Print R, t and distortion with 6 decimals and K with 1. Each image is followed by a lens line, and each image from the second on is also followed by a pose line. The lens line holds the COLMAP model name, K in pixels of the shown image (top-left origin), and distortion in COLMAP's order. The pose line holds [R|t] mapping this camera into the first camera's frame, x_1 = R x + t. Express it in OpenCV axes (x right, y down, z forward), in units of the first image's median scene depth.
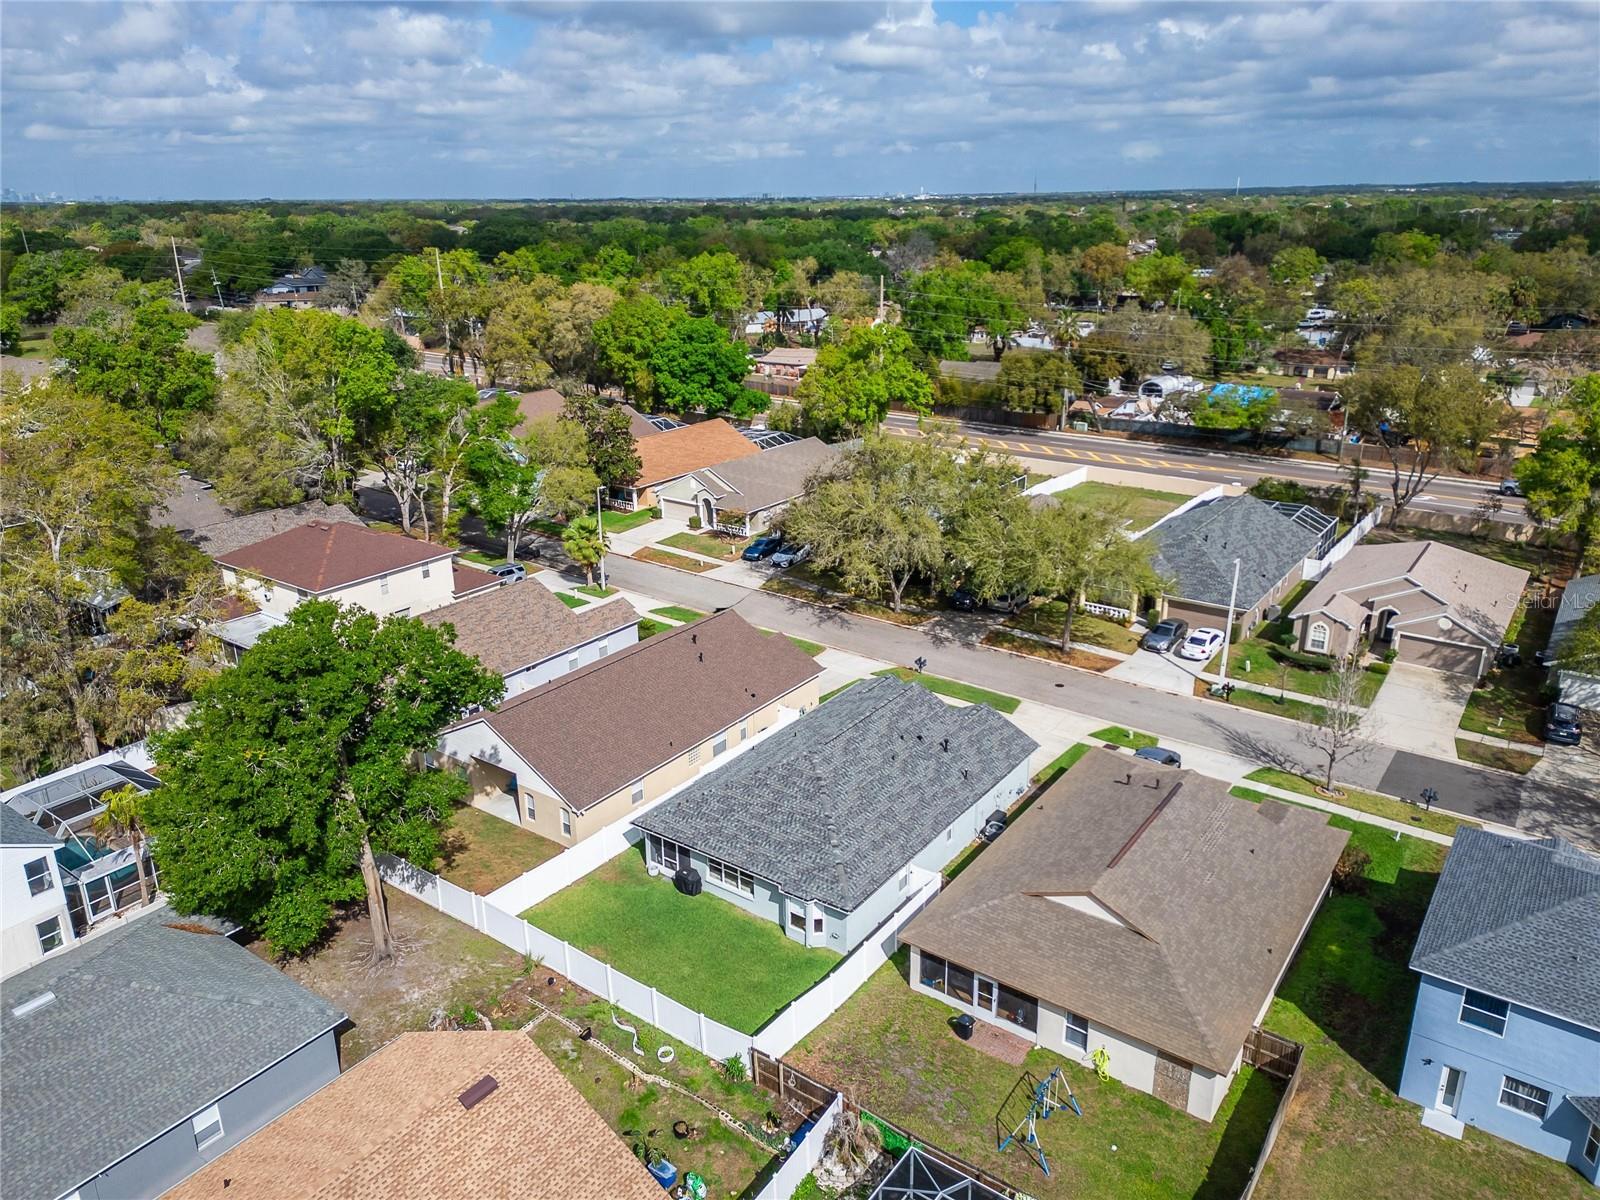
lens RADIAL K [[1169.4, 0, 796.0], [0, 1169.4, 595.4], [0, 0, 1]] dist [0.090126, -0.087998]
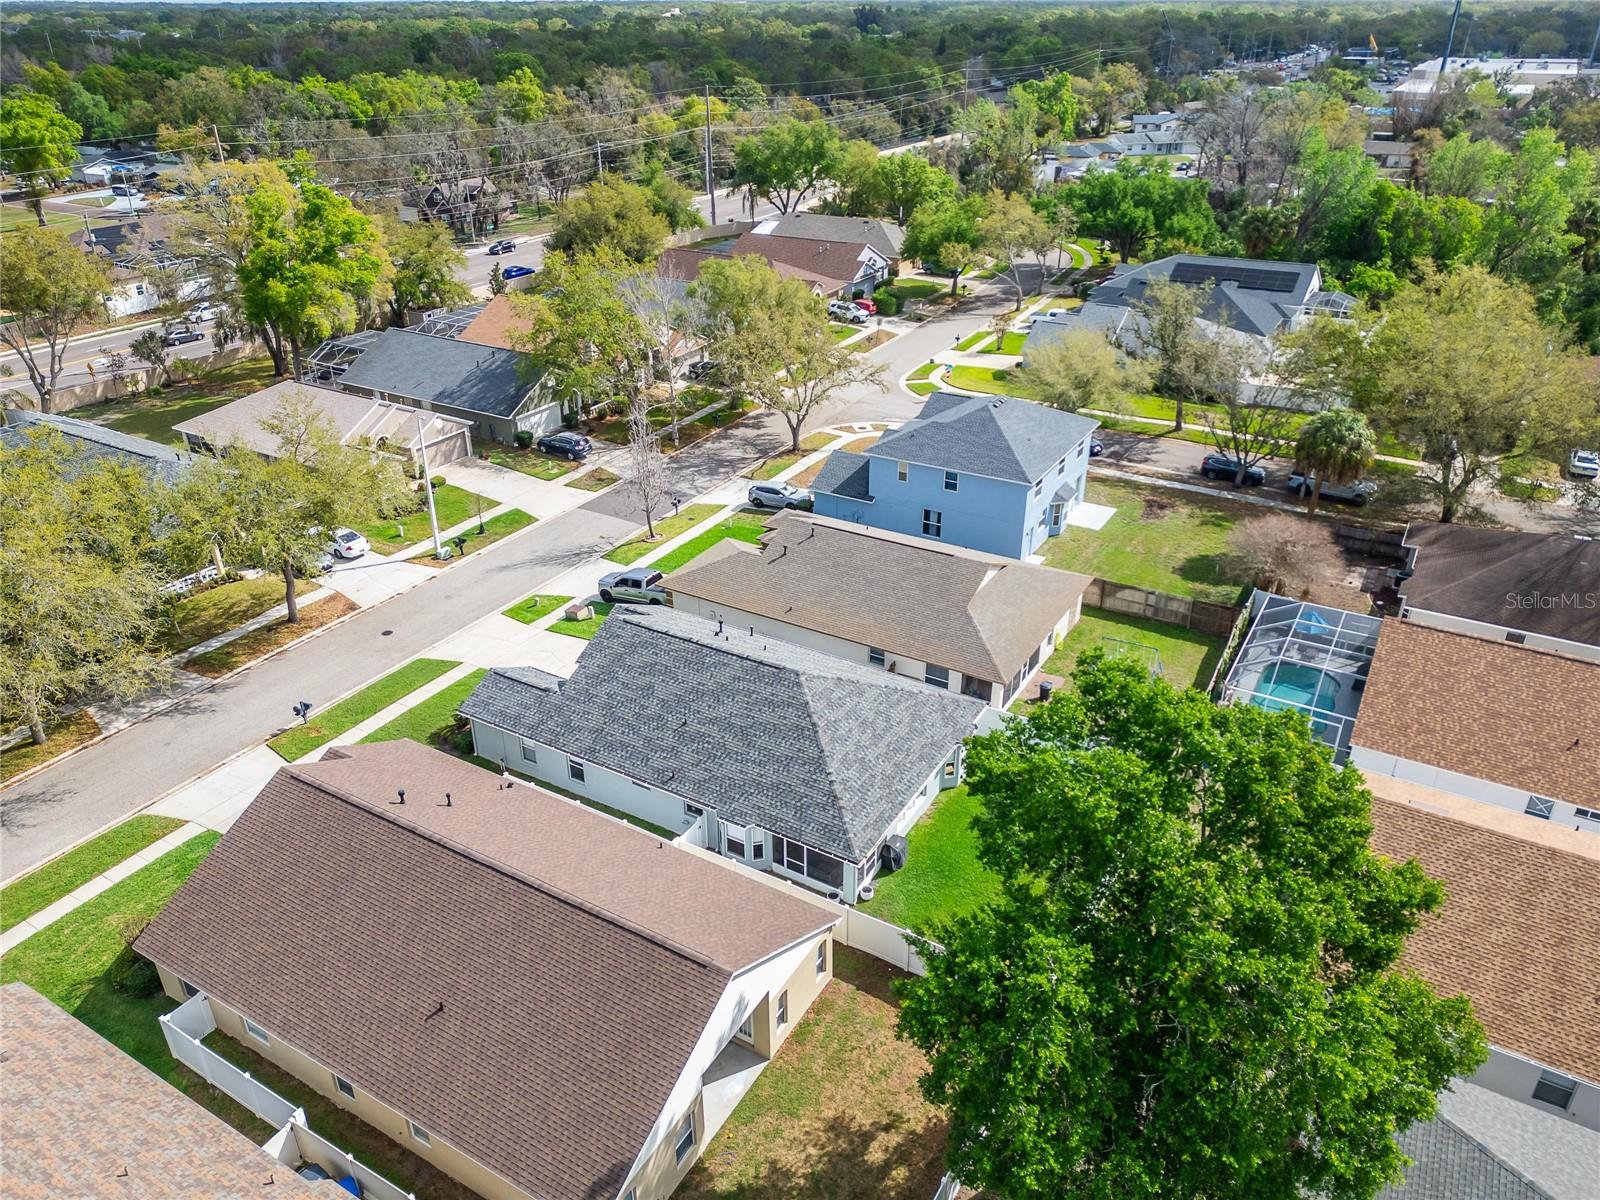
lens RADIAL K [[1126.4, 0, 796.2], [0, 1126.4, 604.0], [0, 0, 1]] dist [0.096397, -0.092395]
pose [[-0.098138, -0.453568, 0.885802, -0.381531], [0.333164, 0.823762, 0.458713, -0.159999], [-0.937748, 0.340134, 0.070270, 0.495221]]
